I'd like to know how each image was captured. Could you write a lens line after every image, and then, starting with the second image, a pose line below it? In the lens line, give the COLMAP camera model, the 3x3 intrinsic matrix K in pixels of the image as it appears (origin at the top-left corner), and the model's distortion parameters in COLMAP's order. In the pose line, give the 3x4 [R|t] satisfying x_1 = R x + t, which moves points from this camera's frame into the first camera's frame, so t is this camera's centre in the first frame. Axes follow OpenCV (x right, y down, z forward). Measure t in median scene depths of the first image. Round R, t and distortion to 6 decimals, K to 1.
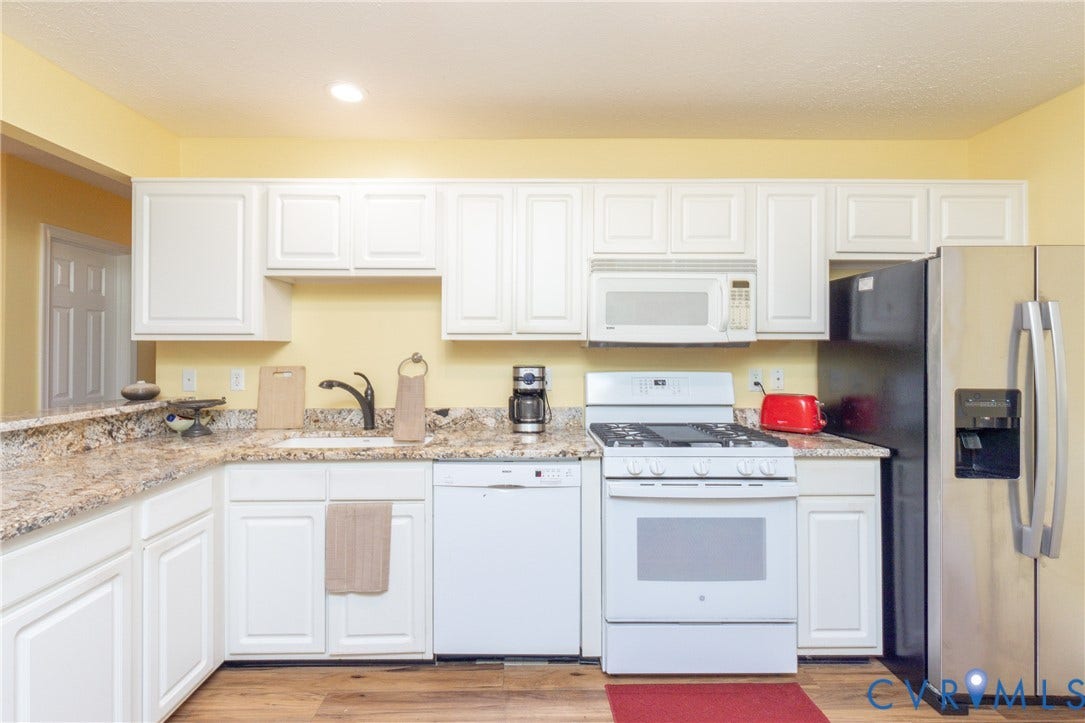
lens RADIAL K [[502.6, 0, 506.9], [0, 502.6, 348.6], [0, 0, 1]] dist [0.002196, -0.000160]
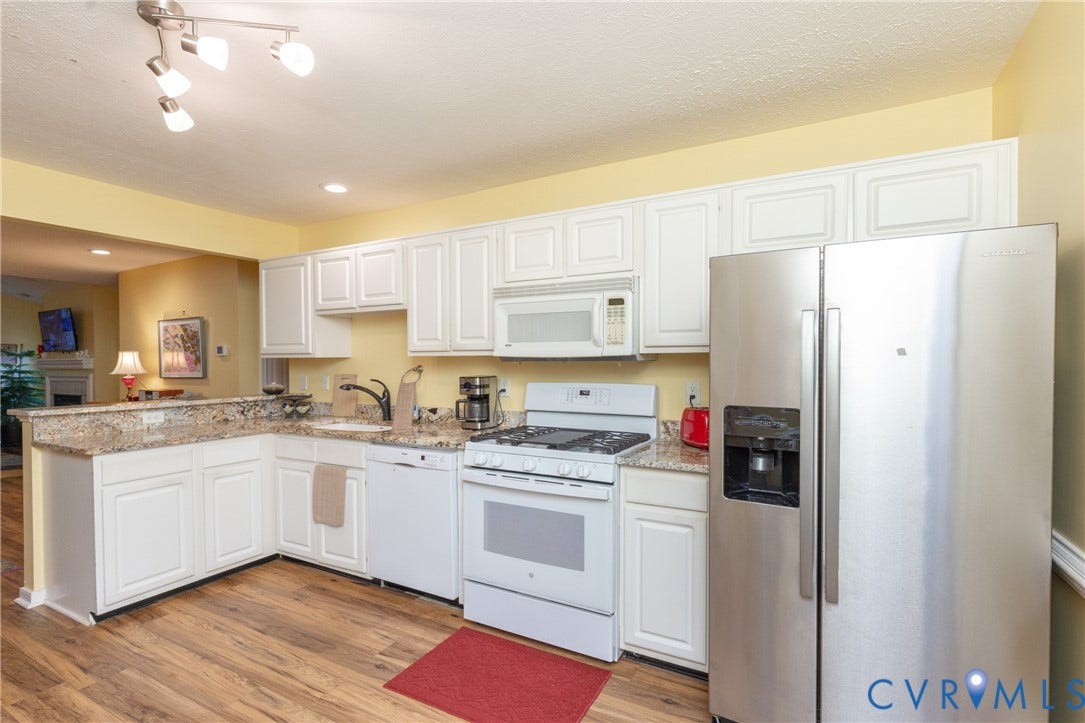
lens RADIAL K [[474.7, 0, 526.3], [0, 474.7, 372.3], [0, 0, 1]] dist [-0.002482, -0.000202]
pose [[0.884898, 0.008532, -0.465706, 0.764387], [0.004265, 0.999642, 0.026420, -0.006274], [0.465765, -0.025365, 0.884545, 0.022883]]
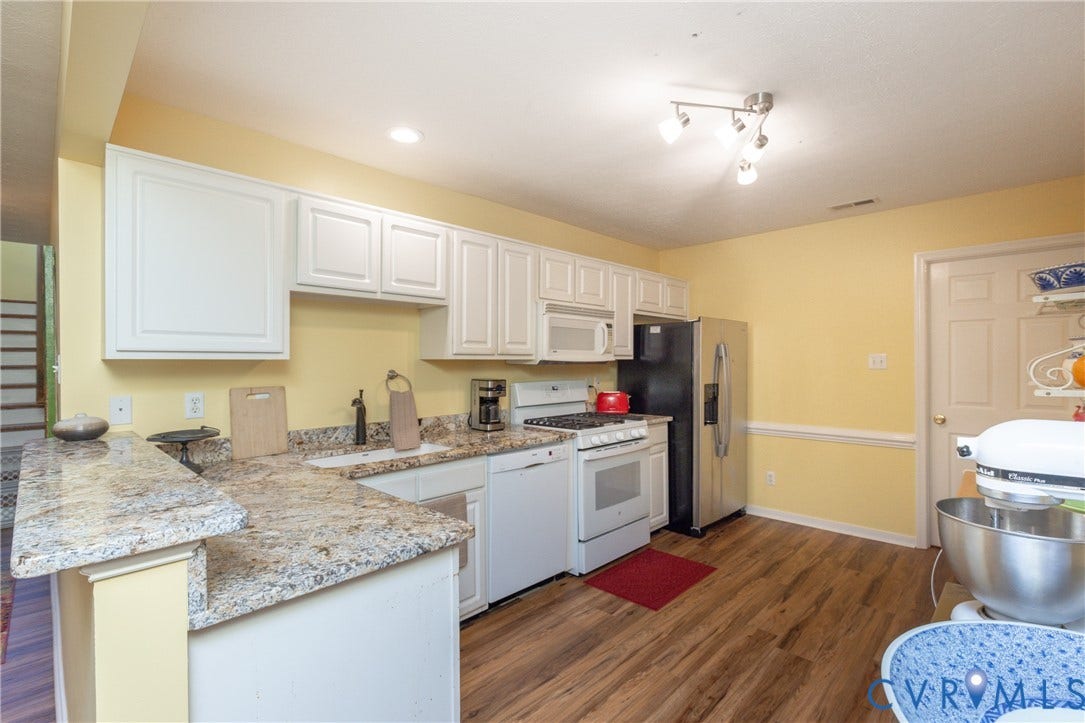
lens RADIAL K [[490.1, 0, 550.9], [0, 490.1, 370.3], [0, 0, 1]] dist [0.001689, 0.000077]
pose [[0.701146, -0.013649, 0.712887, -0.809691], [-0.000531, 0.999806, 0.019665, -0.014460], [-0.713018, -0.014166, 0.701003, 0.013249]]
